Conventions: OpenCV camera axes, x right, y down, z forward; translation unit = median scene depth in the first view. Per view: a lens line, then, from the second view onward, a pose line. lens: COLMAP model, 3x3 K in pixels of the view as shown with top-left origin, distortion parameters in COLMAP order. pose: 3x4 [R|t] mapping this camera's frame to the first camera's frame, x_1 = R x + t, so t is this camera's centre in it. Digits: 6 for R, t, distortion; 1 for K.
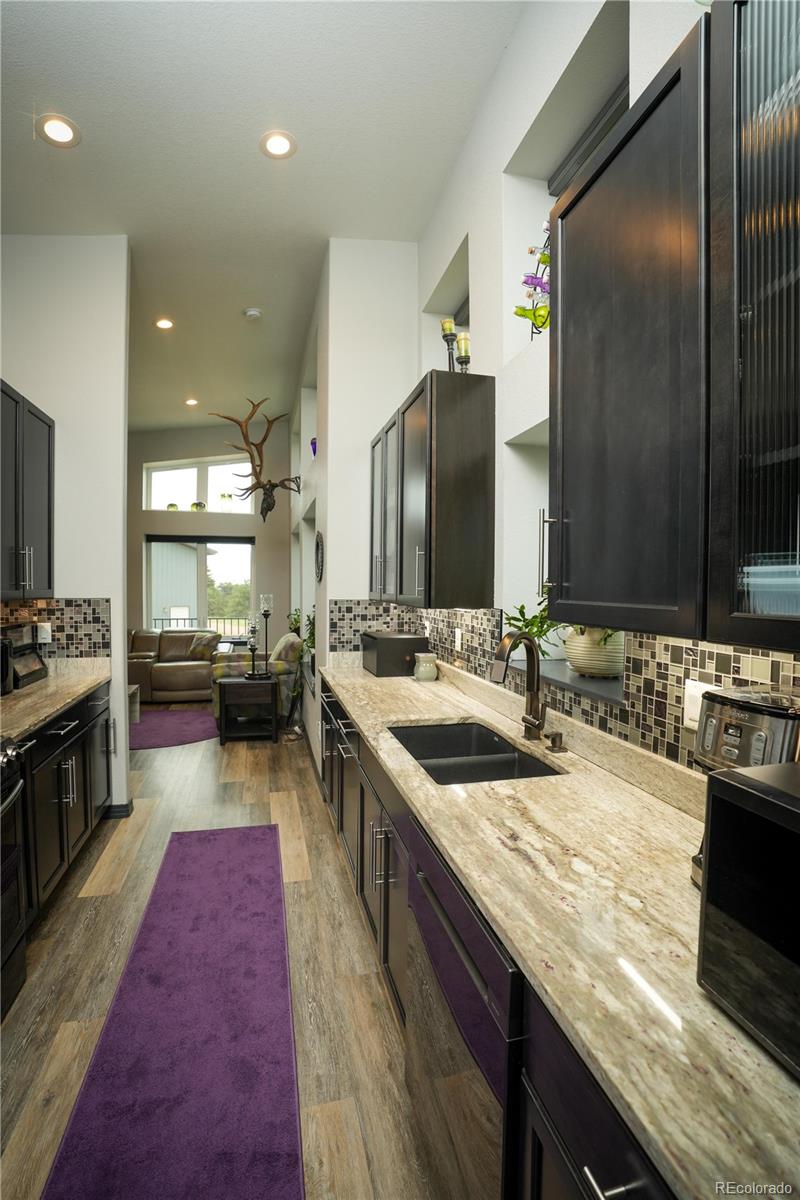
lens RADIAL K [[550.7, 0, 398.8], [0, 550.7, 604.7], [0, 0, 1]] dist [-0.057502, 0.002484]
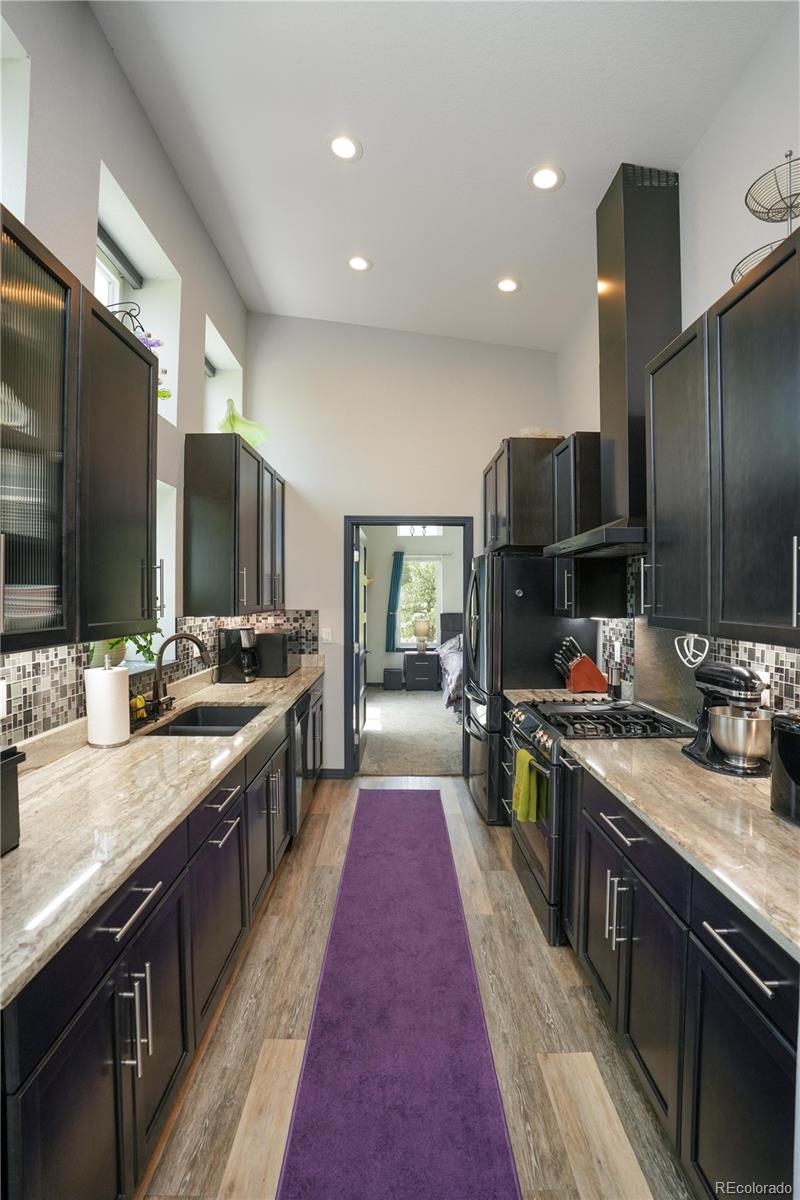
lens RADIAL K [[550.7, 0, 399.5], [0, 550.7, 602.9], [0, 0, 1]] dist [-0.057502, 0.002484]
pose [[-0.971282, -0.009942, 0.237723, -0.557604], [0.001103, 0.998928, 0.046281, -0.083118], [-0.237929, 0.045214, -0.970230, 1.844782]]
